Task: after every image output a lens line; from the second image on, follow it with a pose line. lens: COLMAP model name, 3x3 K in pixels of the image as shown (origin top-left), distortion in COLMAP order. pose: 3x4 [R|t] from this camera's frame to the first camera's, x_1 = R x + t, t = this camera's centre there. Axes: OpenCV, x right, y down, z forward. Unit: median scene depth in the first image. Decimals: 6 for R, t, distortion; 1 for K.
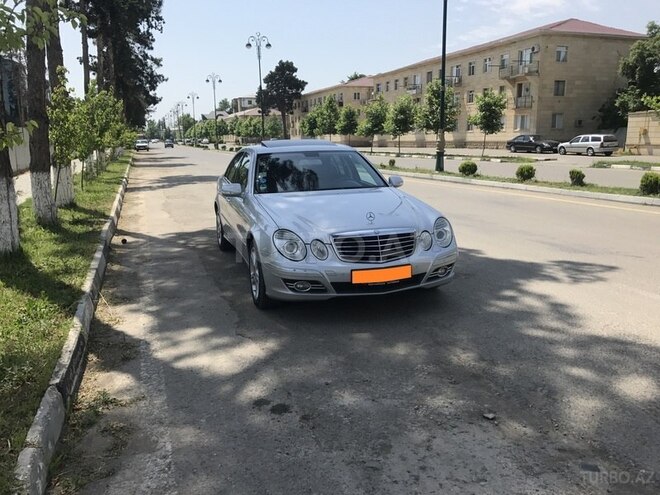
lens RADIAL K [[544.4, 0, 325.8], [0, 544.4, 244.3], [0, 0, 1]] dist [0.011064, -0.000034]
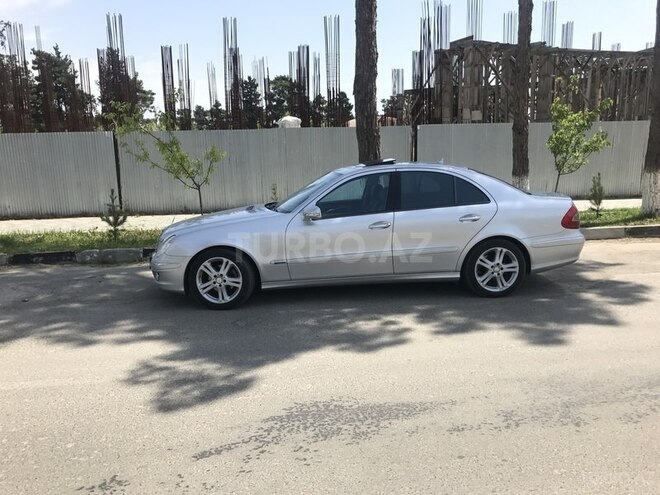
lens RADIAL K [[534.9, 0, 330.0], [0, 534.9, 247.5], [0, 0, 1]] dist [0.012176, -0.000988]
pose [[-0.191153, 0.199598, -0.961052, 0.145773], [-0.162571, 0.959146, 0.231537, -0.039898], [0.968004, 0.200499, -0.150895, 0.175615]]
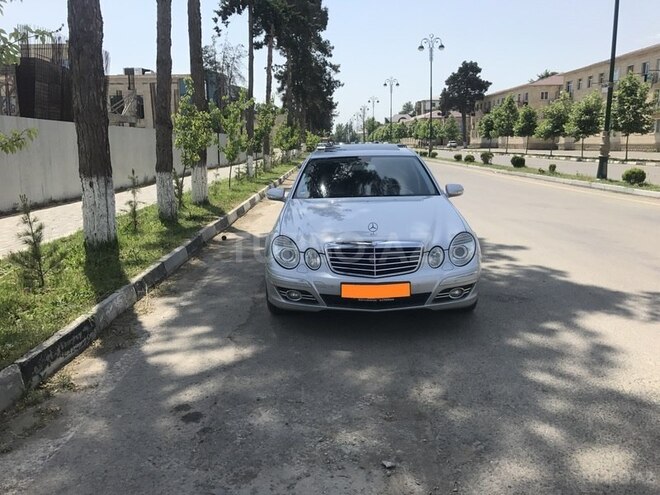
lens RADIAL K [[544.4, 0, 325.8], [0, 544.4, 244.3], [0, 0, 1]] dist [0.011064, -0.000034]
pose [[0.946898, 0.060511, -0.315790, 0.032788], [-0.061995, 0.998062, 0.005353, -0.002363], [0.315502, 0.014509, 0.948814, 0.009849]]
